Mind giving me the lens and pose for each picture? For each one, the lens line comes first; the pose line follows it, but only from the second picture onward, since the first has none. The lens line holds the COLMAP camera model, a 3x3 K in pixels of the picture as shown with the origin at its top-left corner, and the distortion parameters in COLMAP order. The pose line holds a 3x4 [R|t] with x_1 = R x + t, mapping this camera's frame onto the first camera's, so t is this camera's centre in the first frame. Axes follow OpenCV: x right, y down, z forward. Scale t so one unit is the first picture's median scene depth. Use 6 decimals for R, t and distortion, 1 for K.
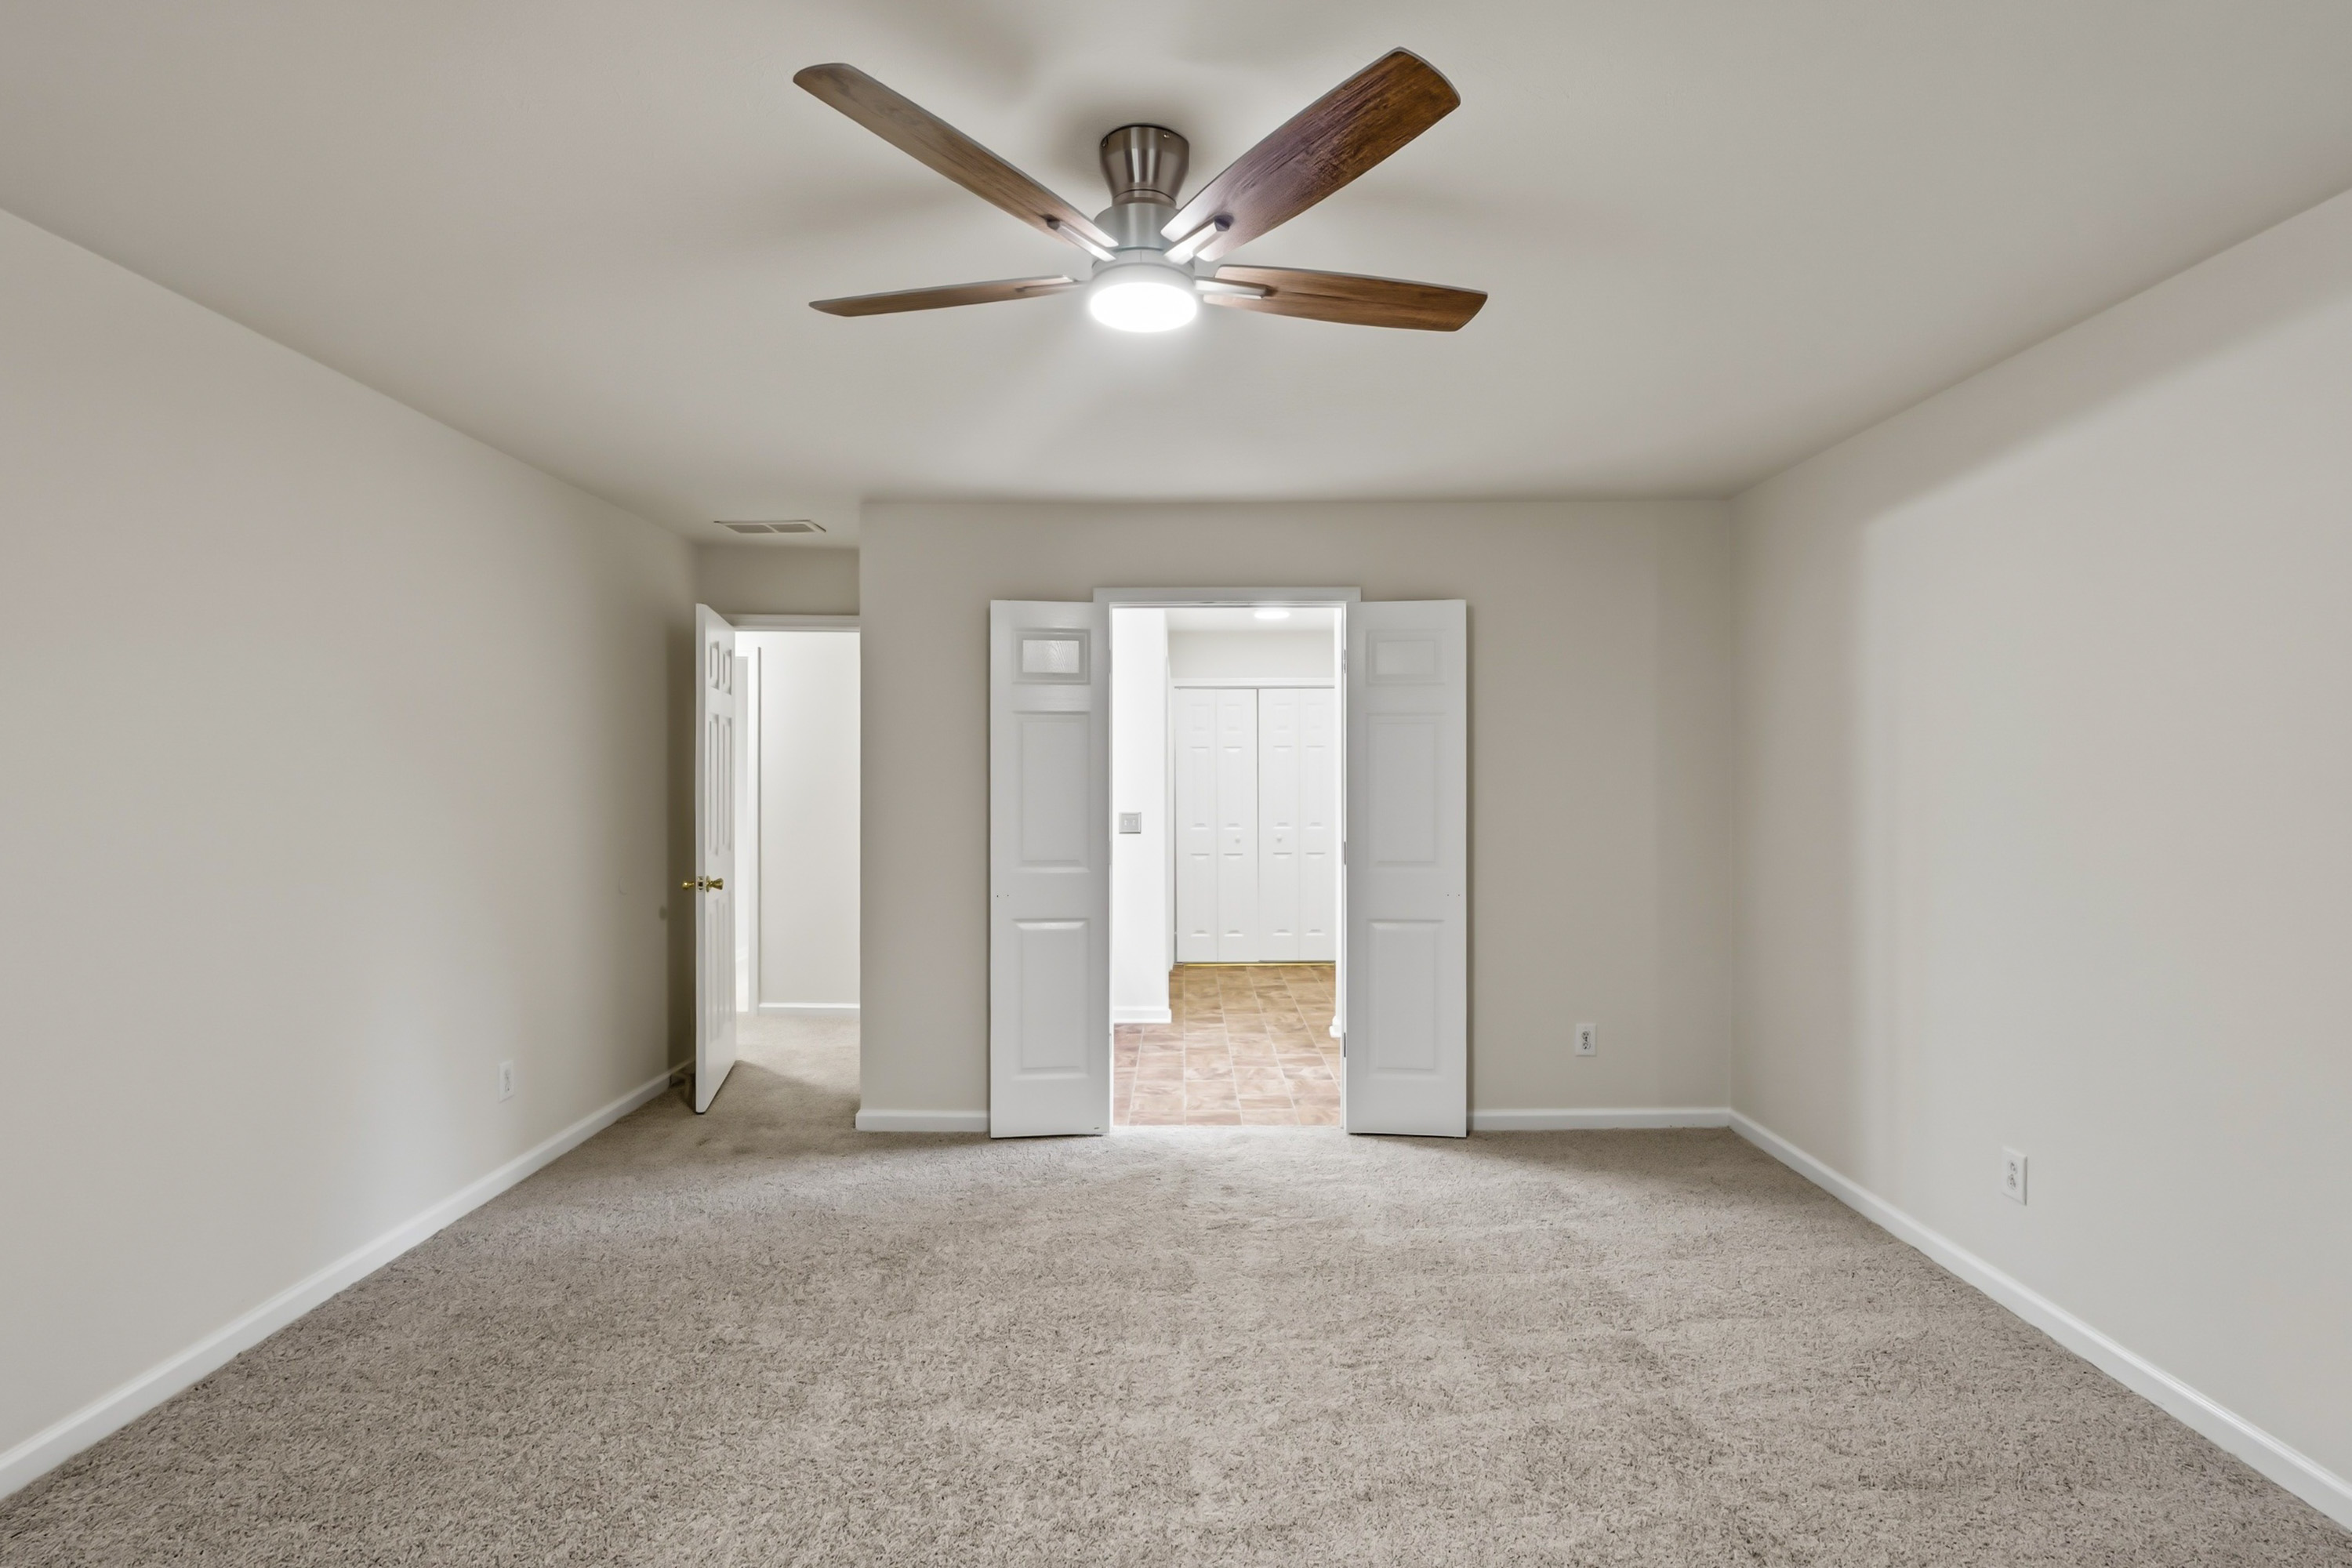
lens RADIAL K [[1082.6, 0, 1181.1], [0, 1082.6, 774.0], [0, 0, 1]] dist [-0.018731, -0.000531]
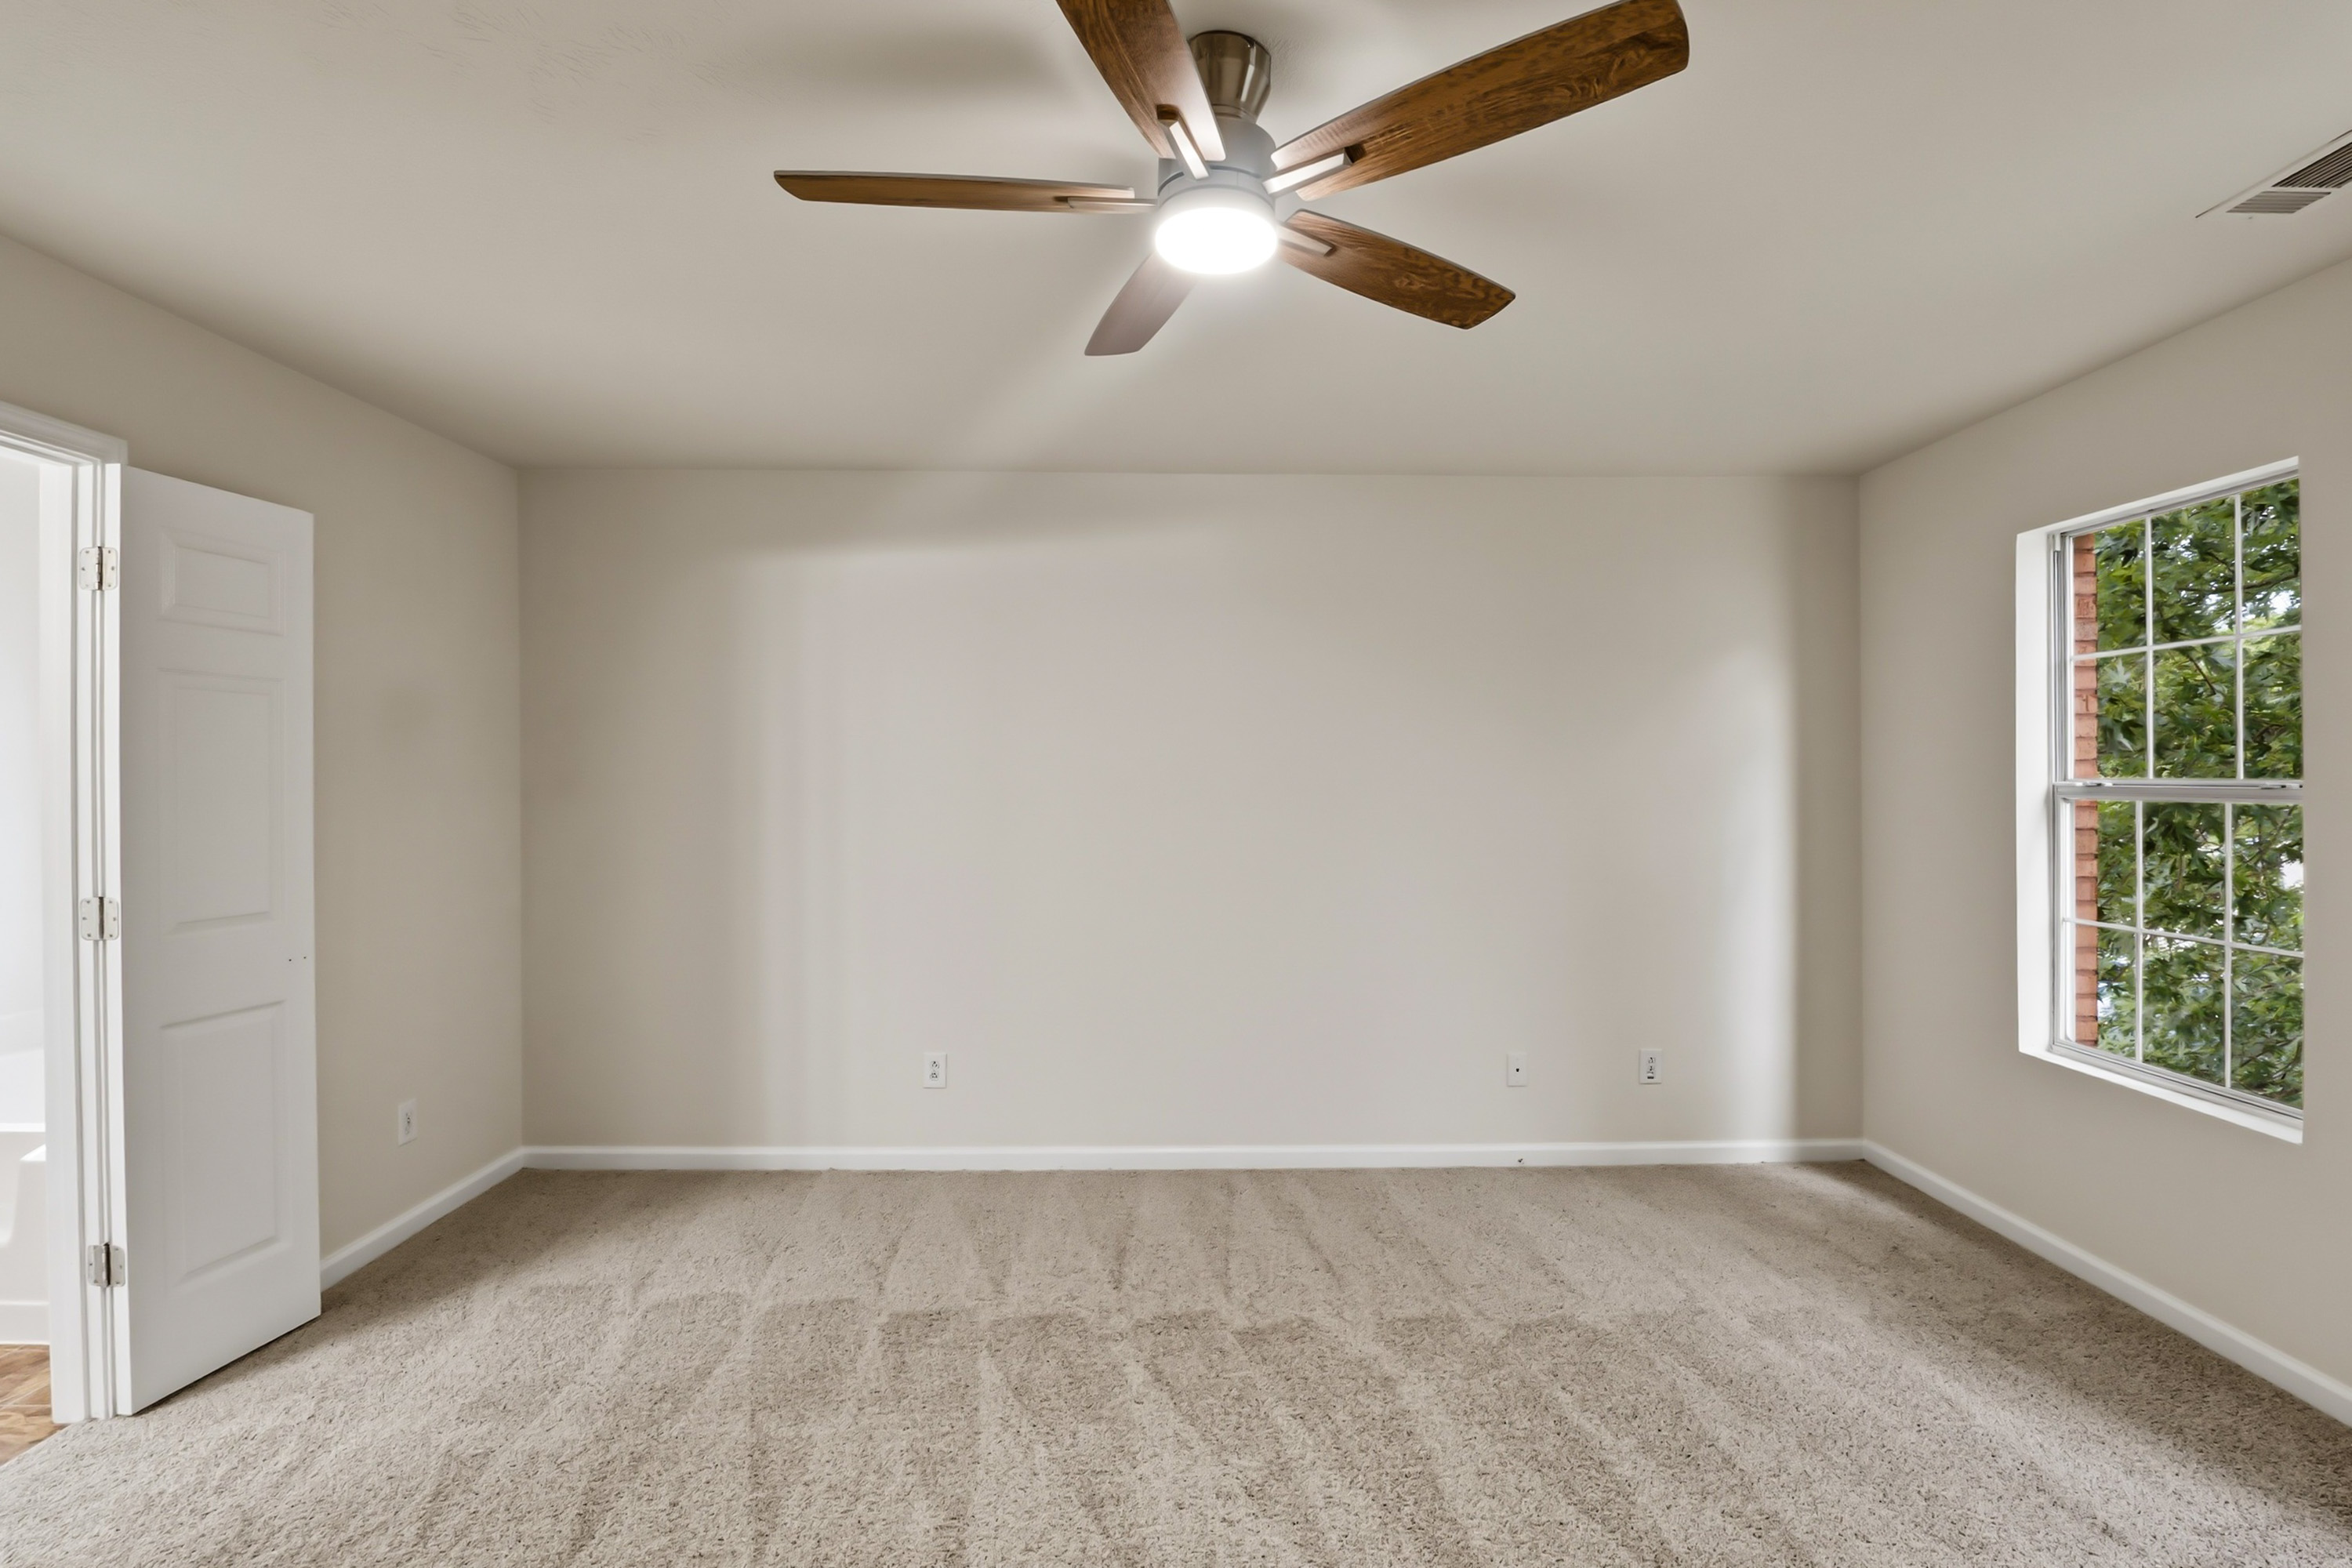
lens RADIAL K [[1082.6, 0, 1181.1], [0, 1082.6, 774.0], [0, 0, 1]] dist [-0.018731, -0.000531]
pose [[-0.026982, 0.005978, 0.999618, -0.453228], [-0.005293, 0.999967, -0.006122, 0.001246], [-0.999622, -0.005456, -0.026949, 0.530170]]
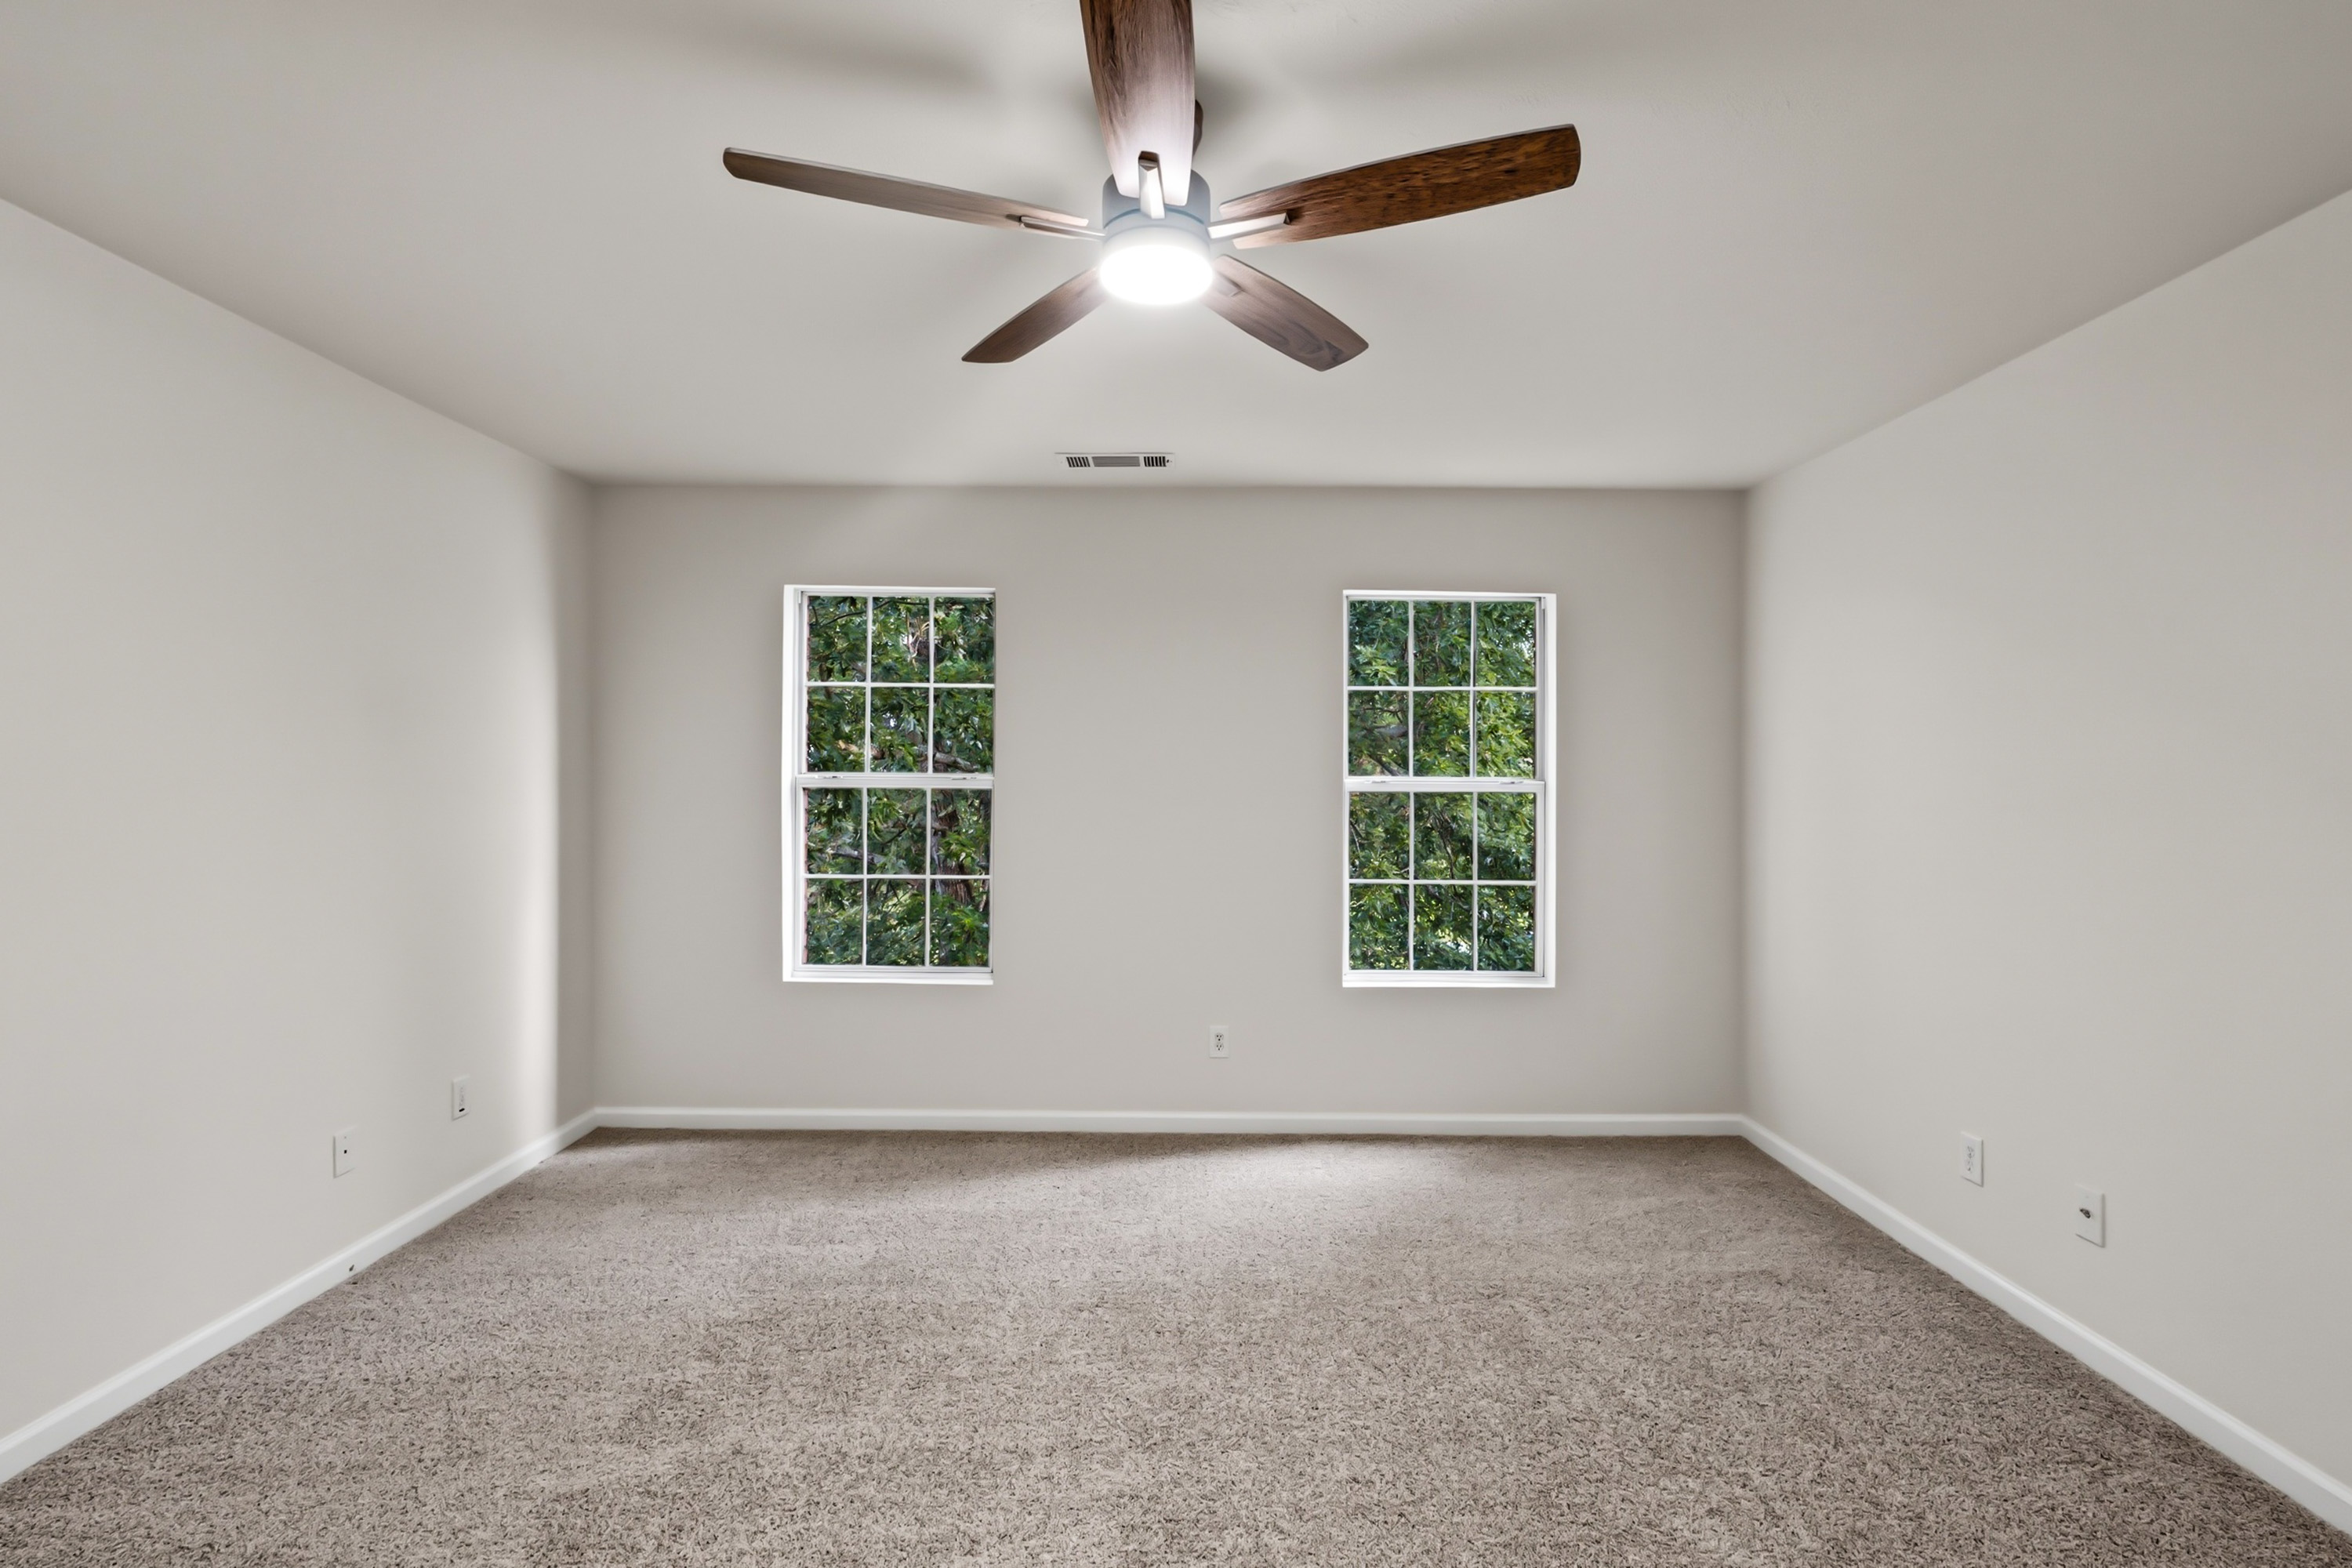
lens RADIAL K [[1076.7, 0, 1194.7], [0, 1076.7, 774.6], [0, 0, 1]] dist [-0.027403, -0.000367]
pose [[-0.999927, 0.003513, 0.011584, -0.036493], [0.003514, 0.999994, 0.000055, -0.000060], [-0.011584, 0.000096, -0.999933, 0.973963]]
